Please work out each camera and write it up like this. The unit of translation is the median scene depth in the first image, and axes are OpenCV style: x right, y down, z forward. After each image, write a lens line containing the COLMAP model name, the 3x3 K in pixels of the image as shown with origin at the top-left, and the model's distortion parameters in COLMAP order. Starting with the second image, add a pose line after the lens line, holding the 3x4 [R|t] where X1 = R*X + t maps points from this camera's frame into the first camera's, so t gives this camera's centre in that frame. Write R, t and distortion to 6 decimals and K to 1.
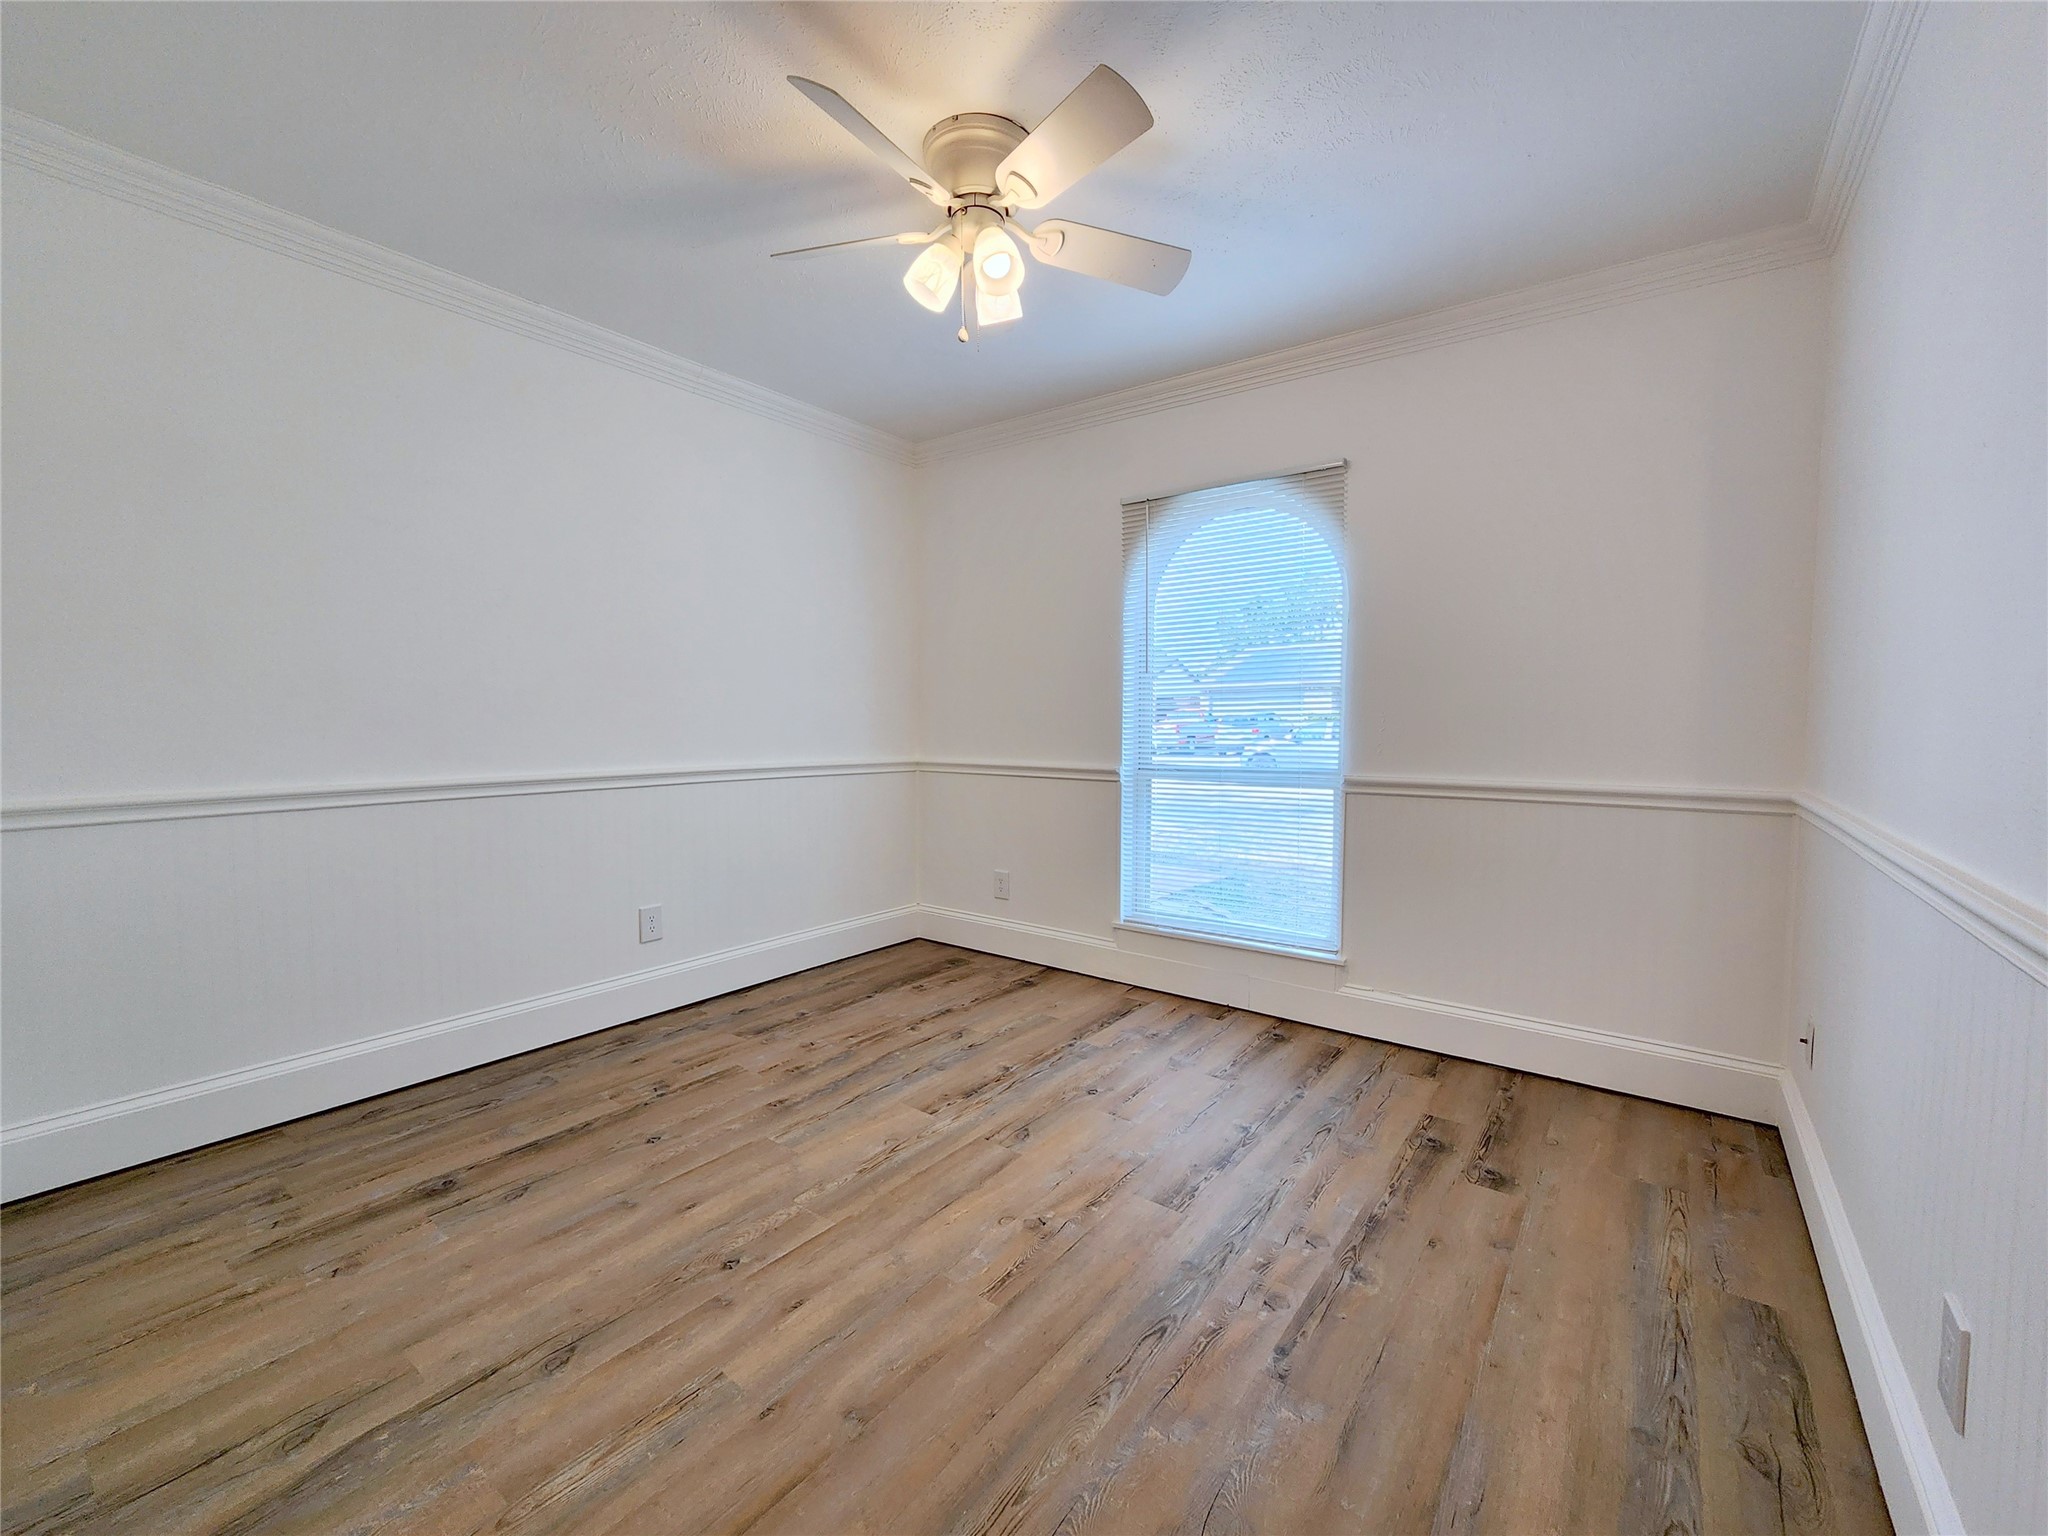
lens RADIAL K [[837.9, 0, 1027.6], [0, 837.9, 763.4], [0, 0, 1]] dist [0.012045, -0.007581]
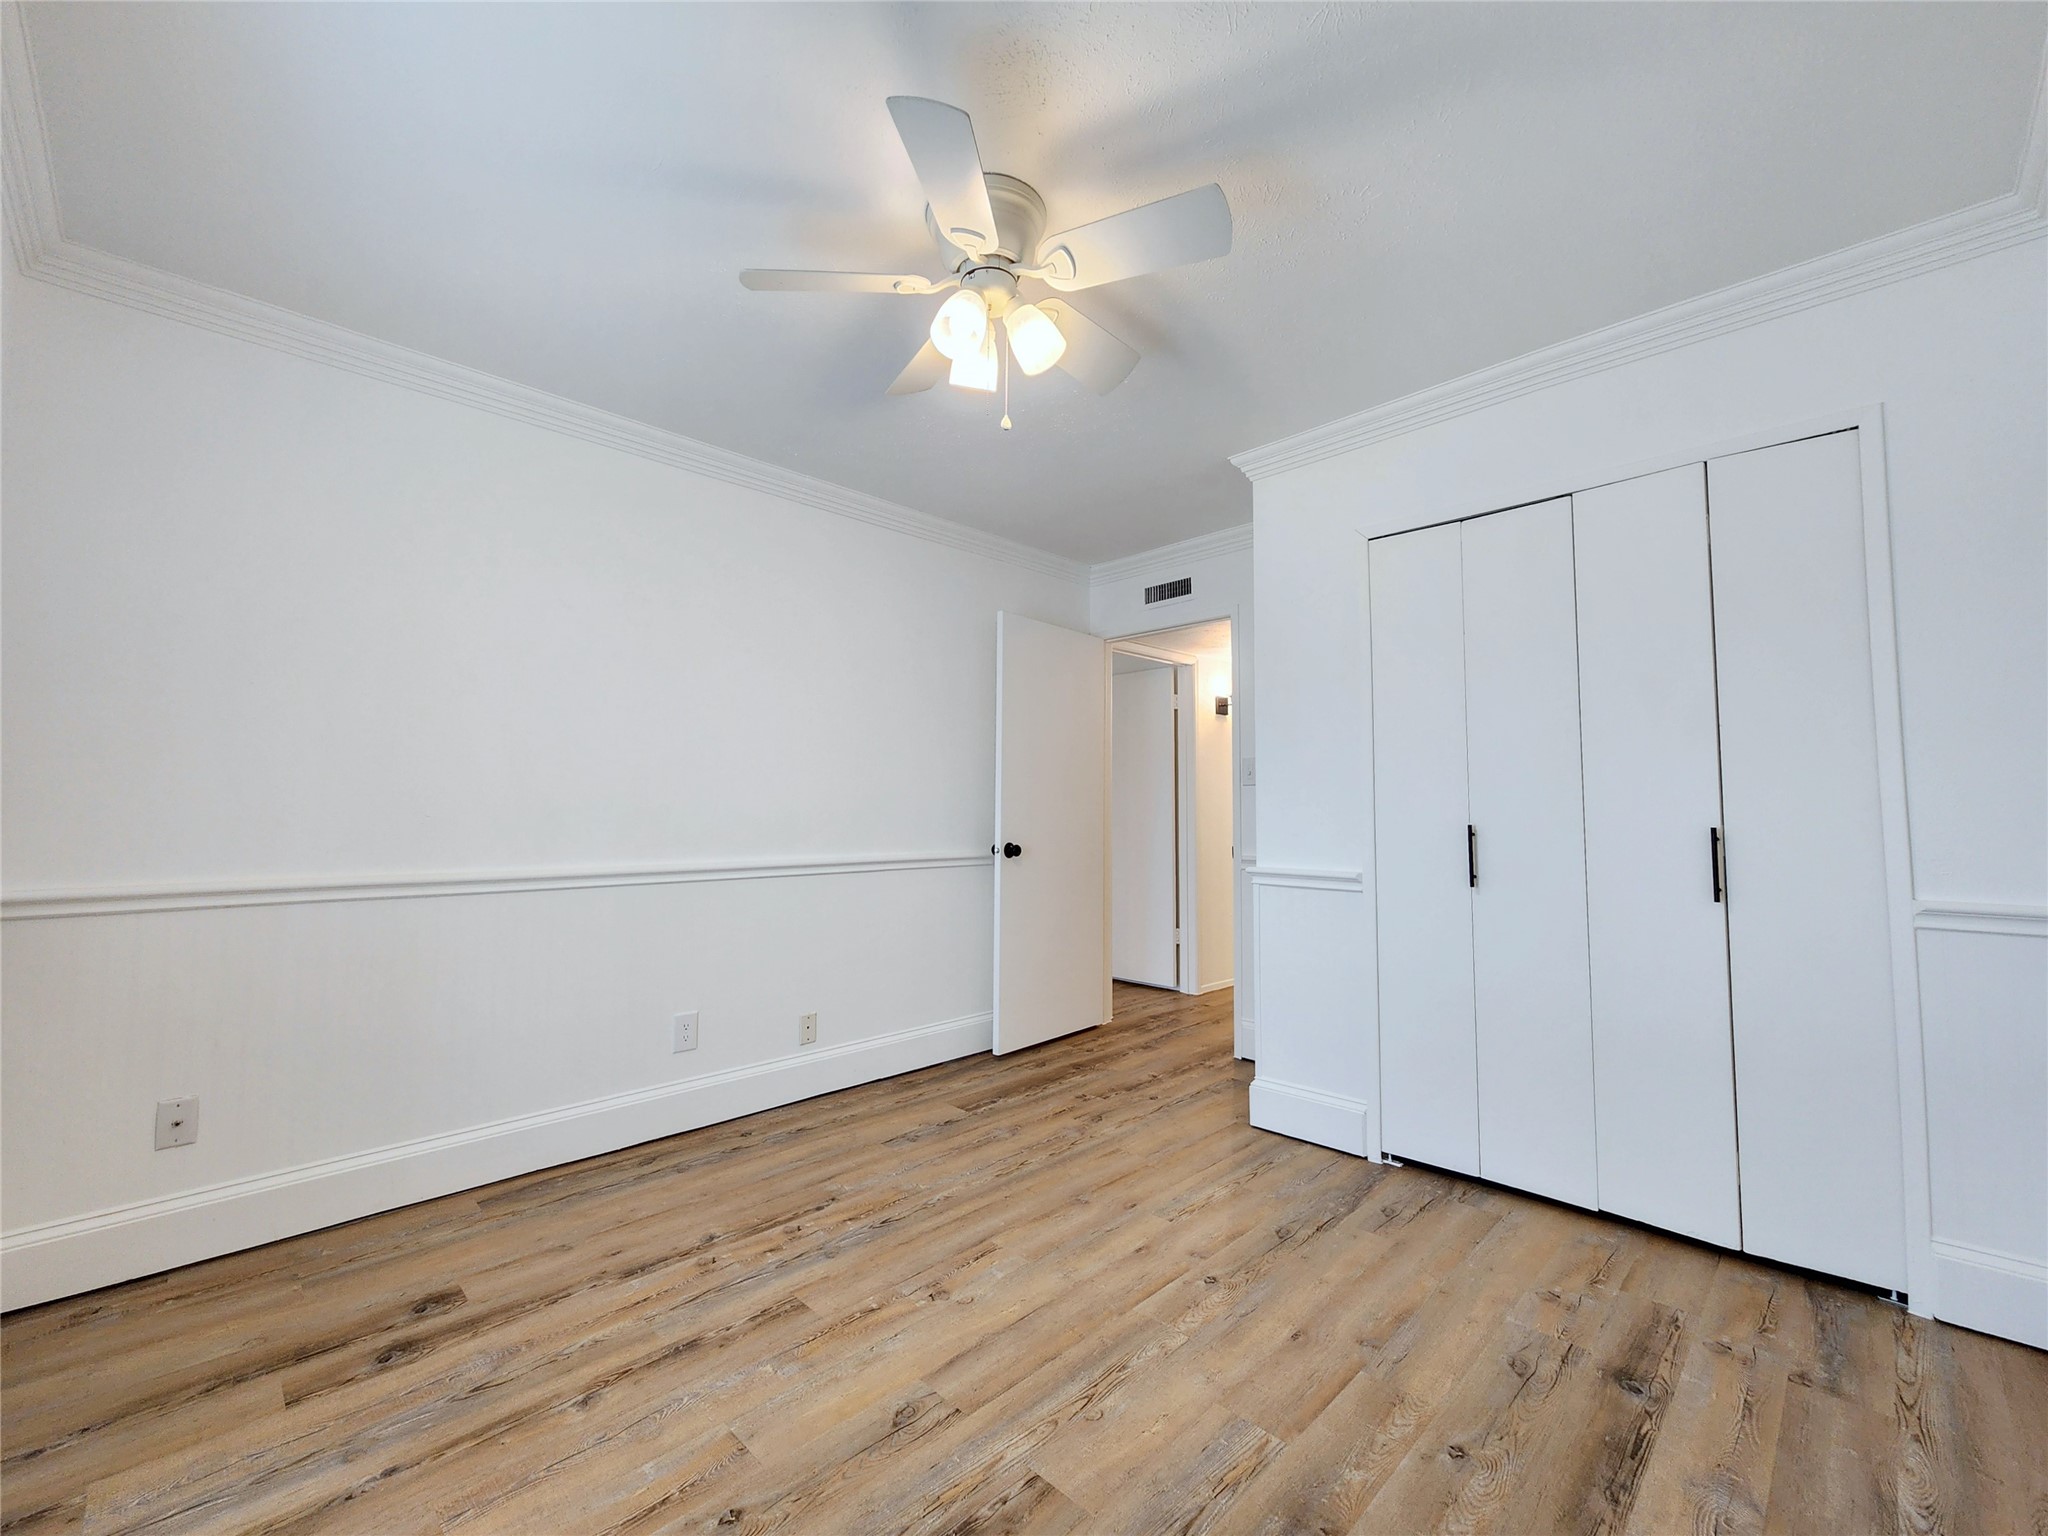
lens RADIAL K [[837.9, 0, 1027.6], [0, 837.9, 763.4], [0, 0, 1]] dist [0.012045, -0.007581]
pose [[-0.990926, 0.001226, 0.134405, -0.240314], [0.000631, 0.999990, -0.004462, -0.104337], [-0.134409, -0.004337, -0.990916, 2.026030]]
